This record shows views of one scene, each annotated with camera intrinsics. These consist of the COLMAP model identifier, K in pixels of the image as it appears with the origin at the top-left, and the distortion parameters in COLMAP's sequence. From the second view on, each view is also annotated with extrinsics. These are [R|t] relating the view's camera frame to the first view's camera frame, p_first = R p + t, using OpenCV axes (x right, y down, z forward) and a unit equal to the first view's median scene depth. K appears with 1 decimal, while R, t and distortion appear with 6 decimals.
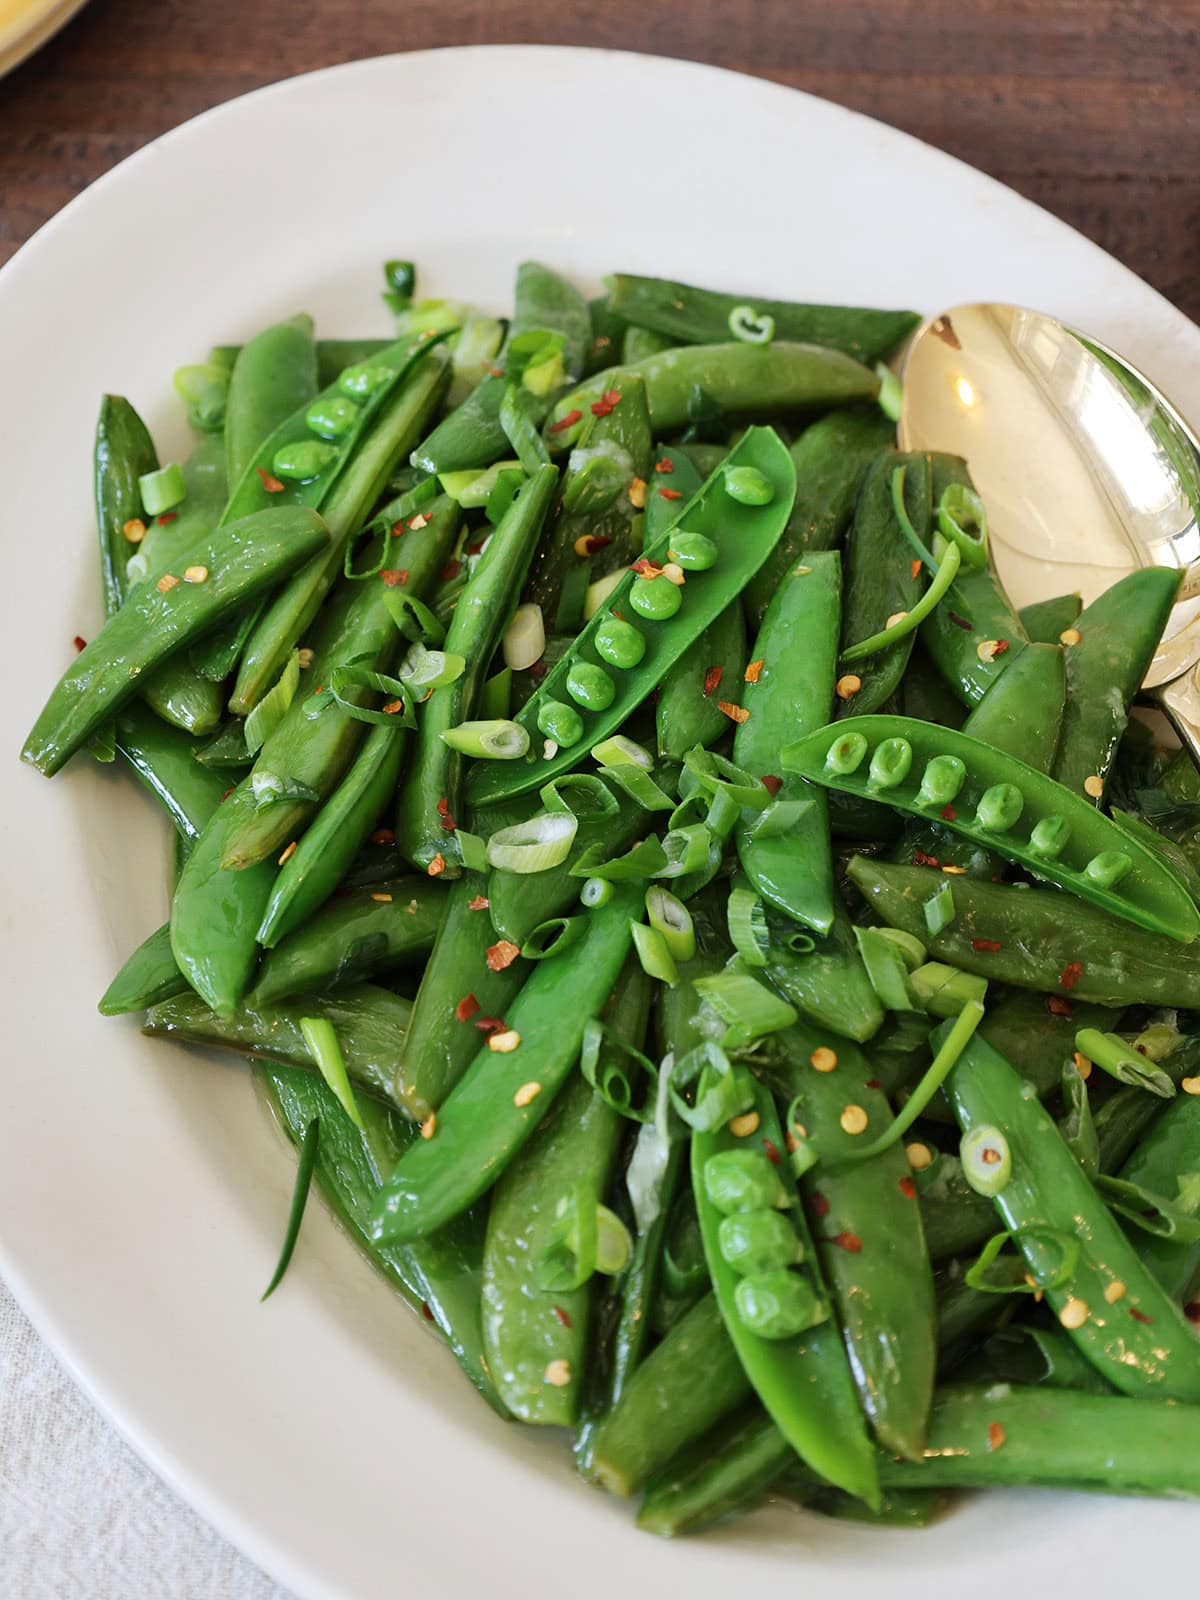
lens RADIAL K [[3771.1, 0, 580.0], [0, 3771.1, 795.4], [0, 0, 1]] dist [0.027964, 0.000000]
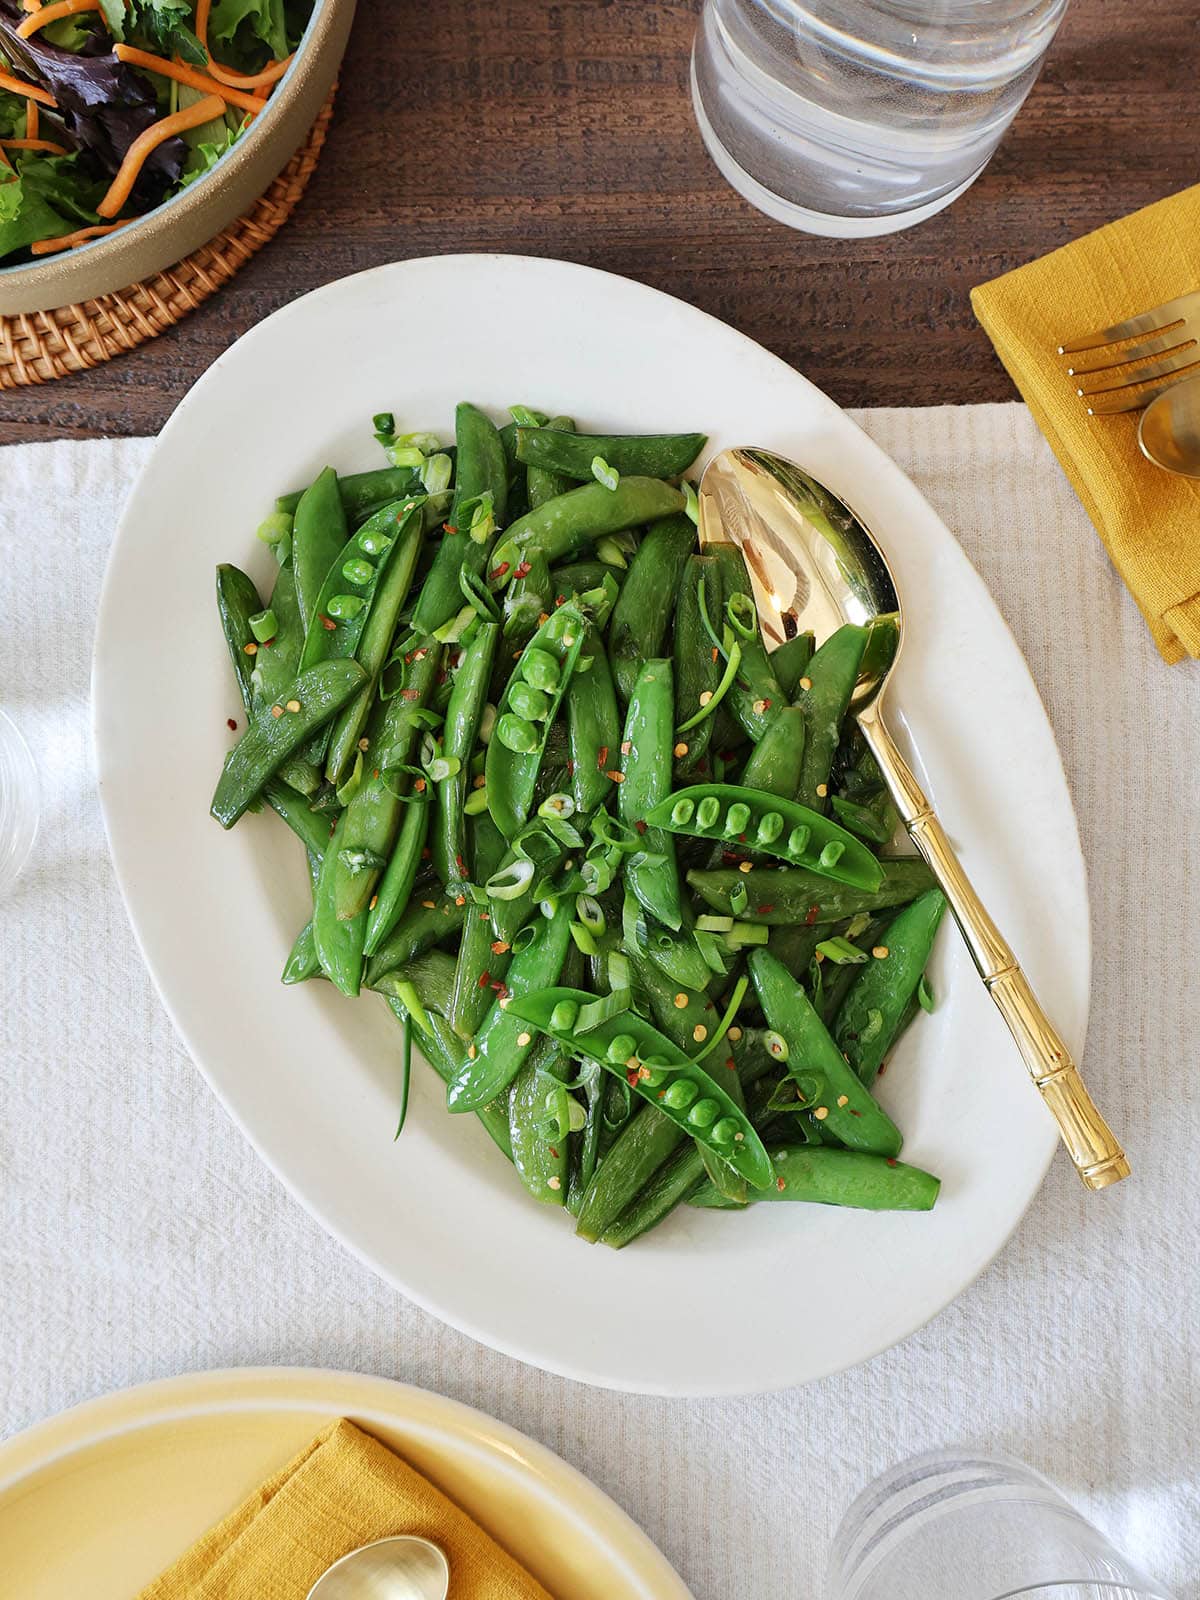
lens RADIAL K [[1825.9, 0, 598.0], [0, 1825.9, 798.9], [0, 0, 1]] dist [-0.006571, 0.000000]
pose [[0.995467, -0.094348, 0.011994, 0.021919], [0.074769, 0.854278, 0.514411, -0.456809], [-0.058780, -0.511182, 0.857460, 0.278870]]
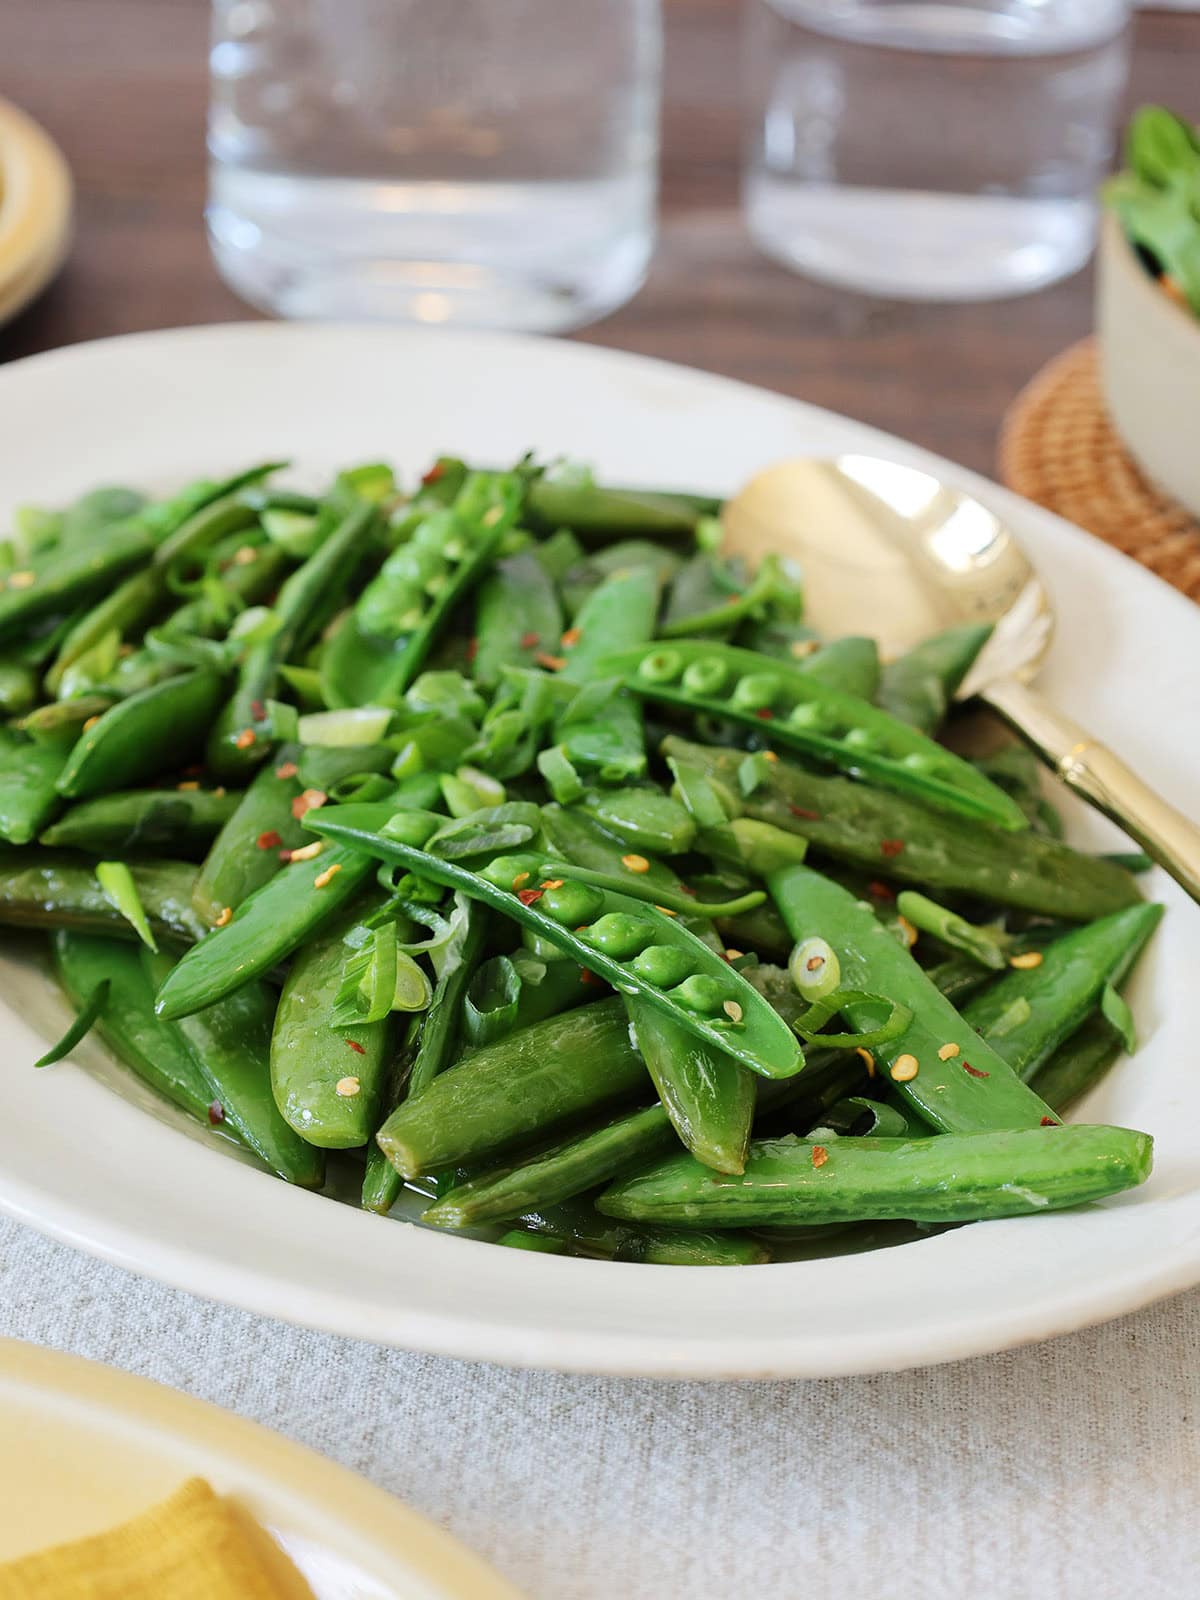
lens RADIAL K [[3771.1, 0, 581.3], [0, 3771.1, 803.2], [0, 0, 1]] dist [0.027964, 0.000000]
pose [[0.999663, 0.013833, 0.021972, 0.028047], [-0.002328, 0.890604, -0.454773, 0.477579], [-0.025859, 0.454569, 0.890336, 0.127267]]
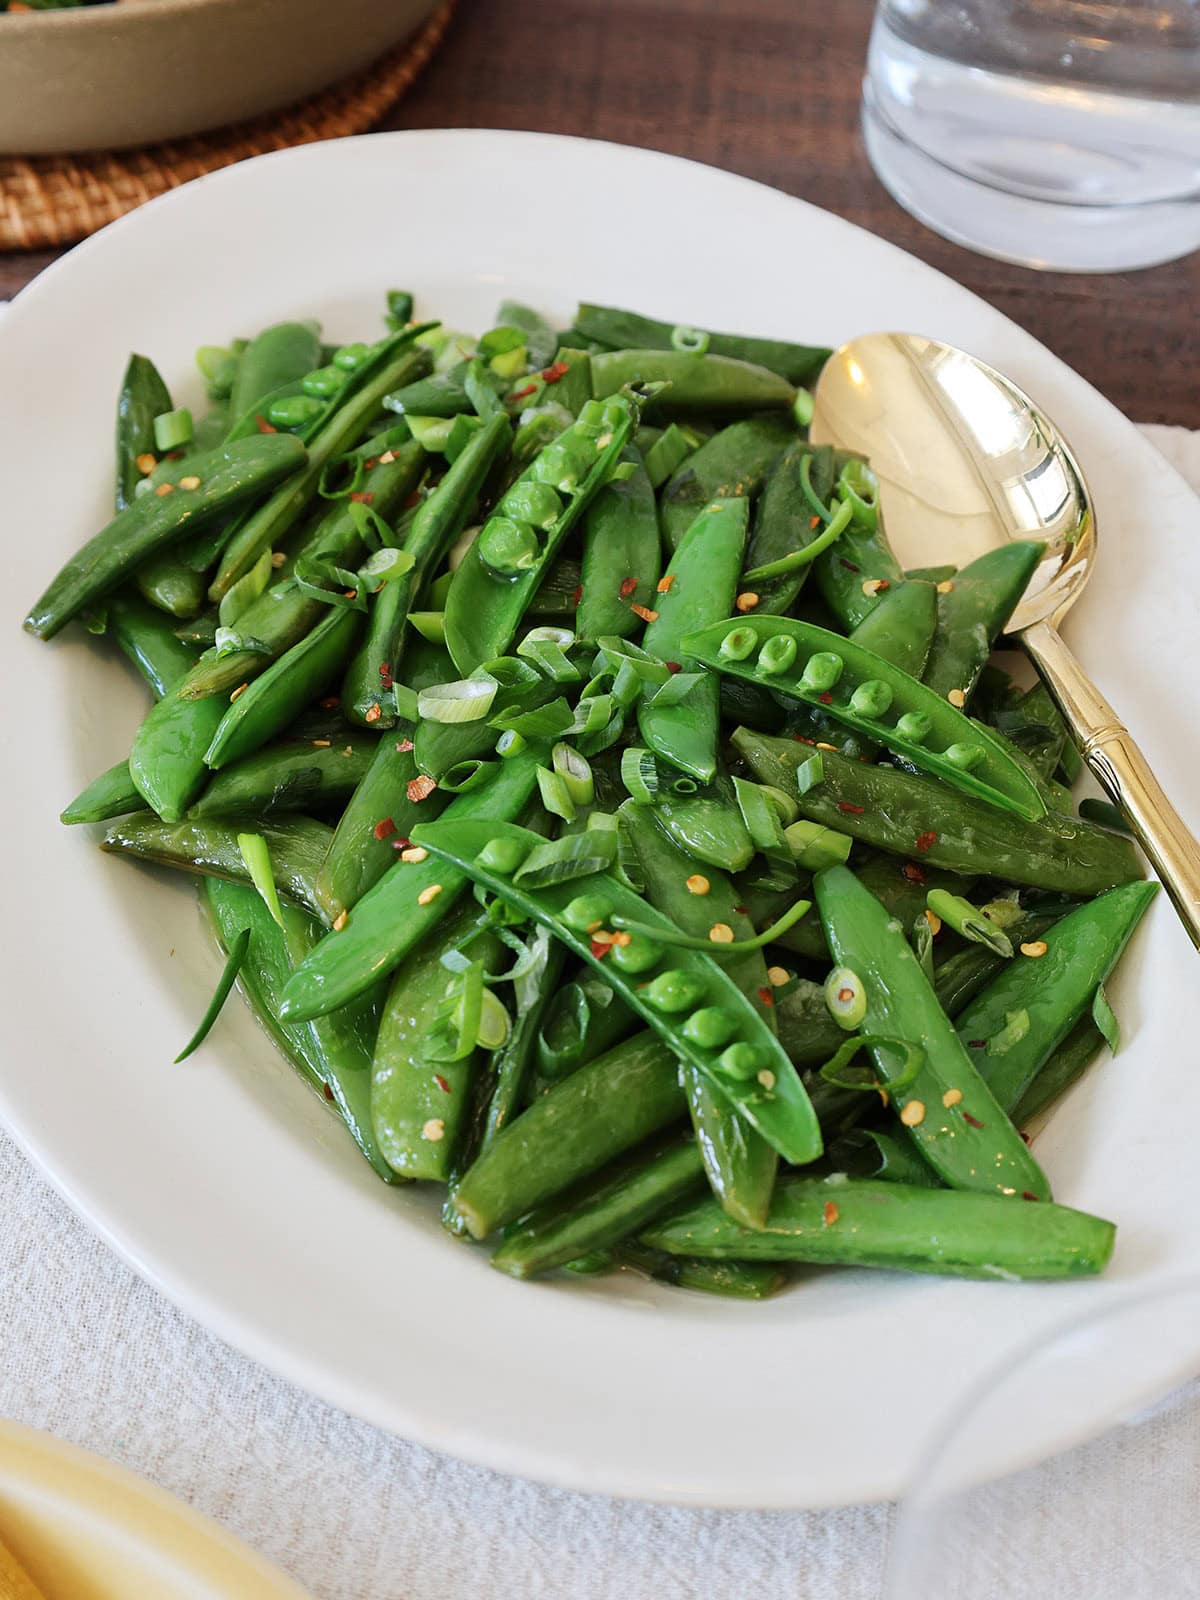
lens RADIAL K [[2747.9, 0, 622.4], [0, 2747.9, 888.3], [0, 0, 1]] dist [0.031310, 0.000000]
pose [[0.998048, 0.061441, -0.011146, 0.049506], [-0.062291, 0.992089, -0.108995, 0.154962], [0.004361, 0.109477, 0.993980, 0.185913]]
